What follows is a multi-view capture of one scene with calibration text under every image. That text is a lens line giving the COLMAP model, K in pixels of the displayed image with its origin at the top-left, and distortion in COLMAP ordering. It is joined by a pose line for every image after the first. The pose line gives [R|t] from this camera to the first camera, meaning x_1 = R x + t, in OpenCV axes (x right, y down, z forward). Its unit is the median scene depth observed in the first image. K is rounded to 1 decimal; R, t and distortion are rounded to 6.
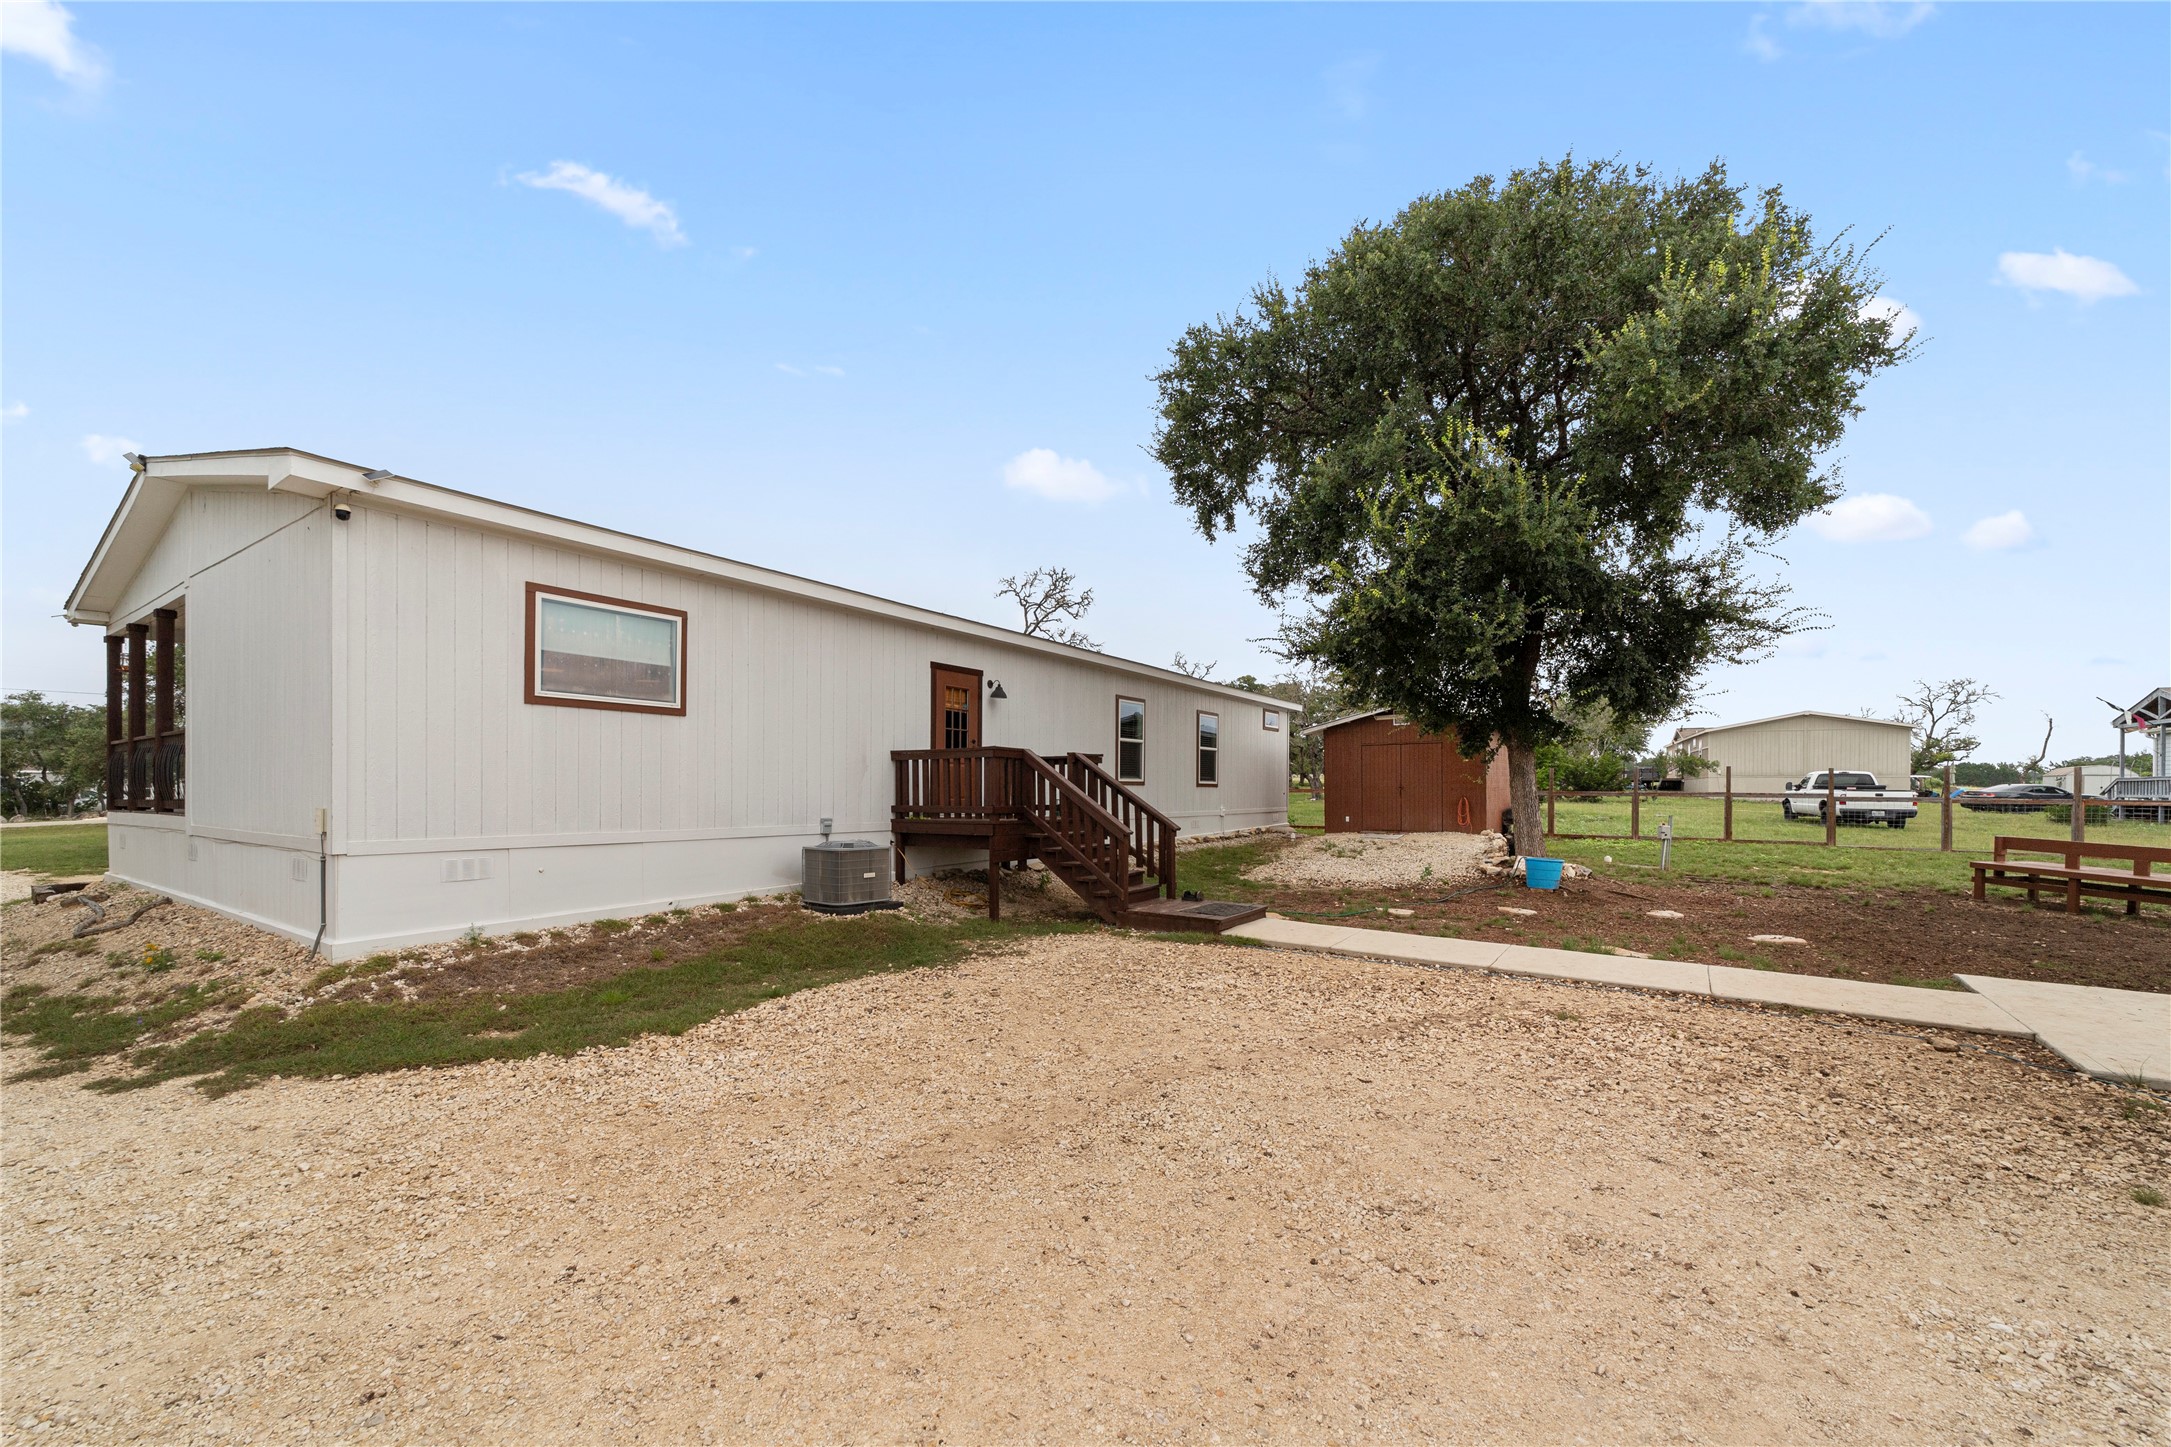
lens RADIAL K [[850.7, 0, 1074.7], [0, 850.7, 794.1], [0, 0, 1]] dist [-0.002093, 0.001185]
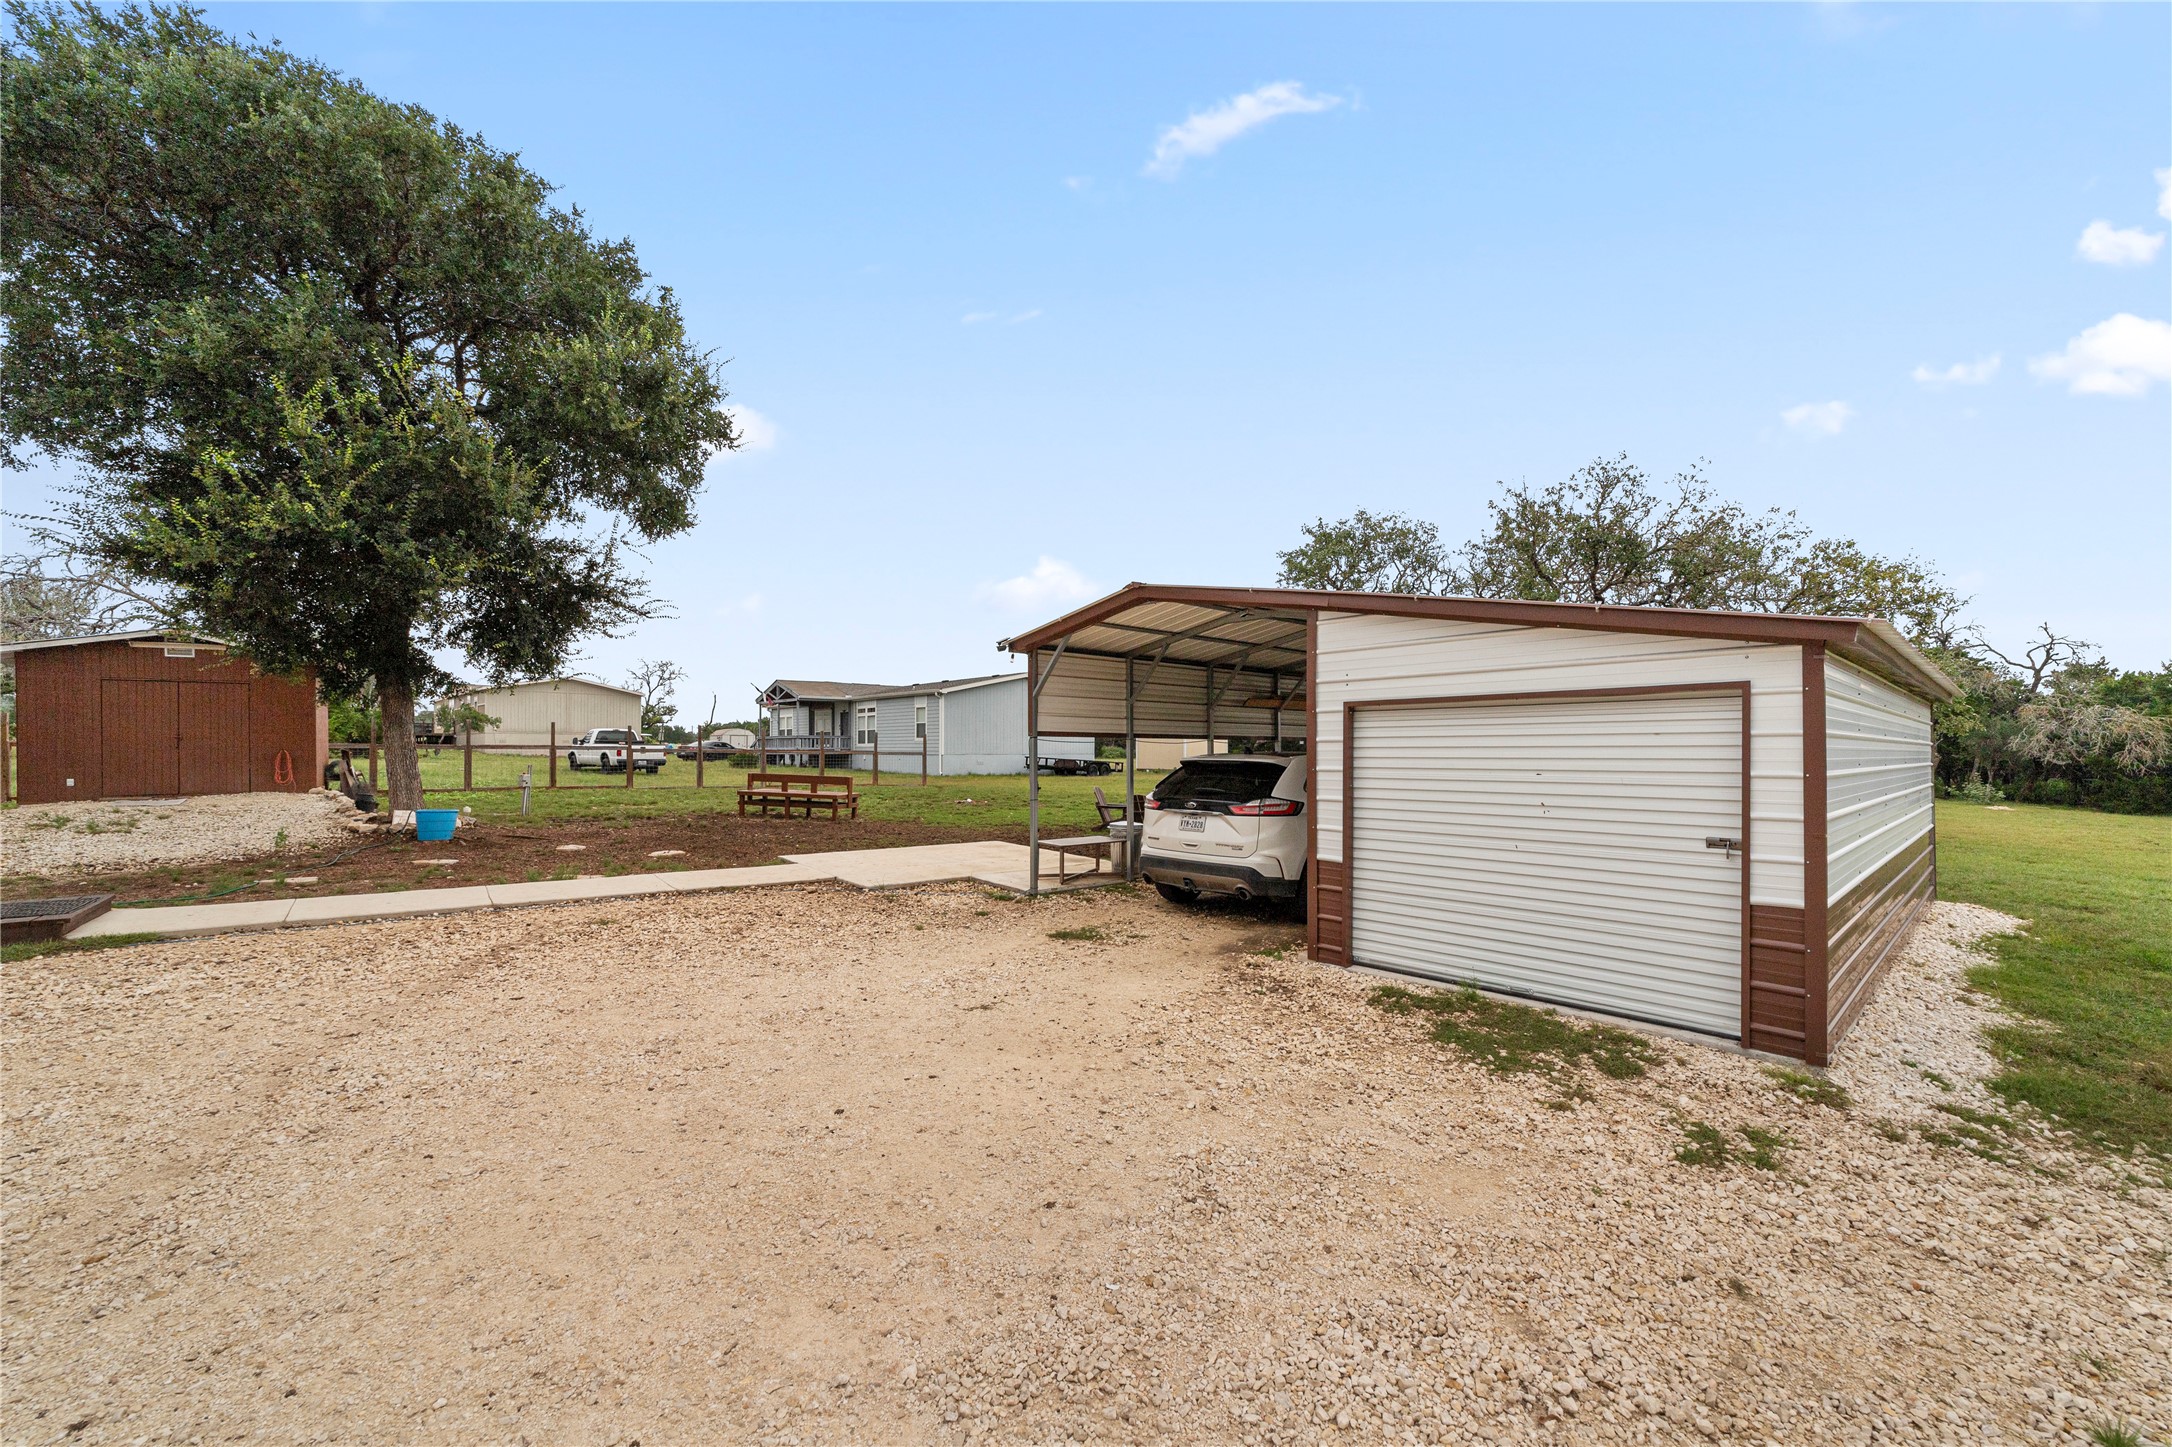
lens RADIAL K [[851.1, 0, 1073.3], [0, 851.1, 733.6], [0, 0, 1]] dist [-0.002093, 0.001185]
pose [[0.306364, 0.013495, 0.951819, -0.185659], [0.004831, 0.999865, -0.015731, 0.008035], [-0.951902, 0.009418, 0.306257, -0.003268]]
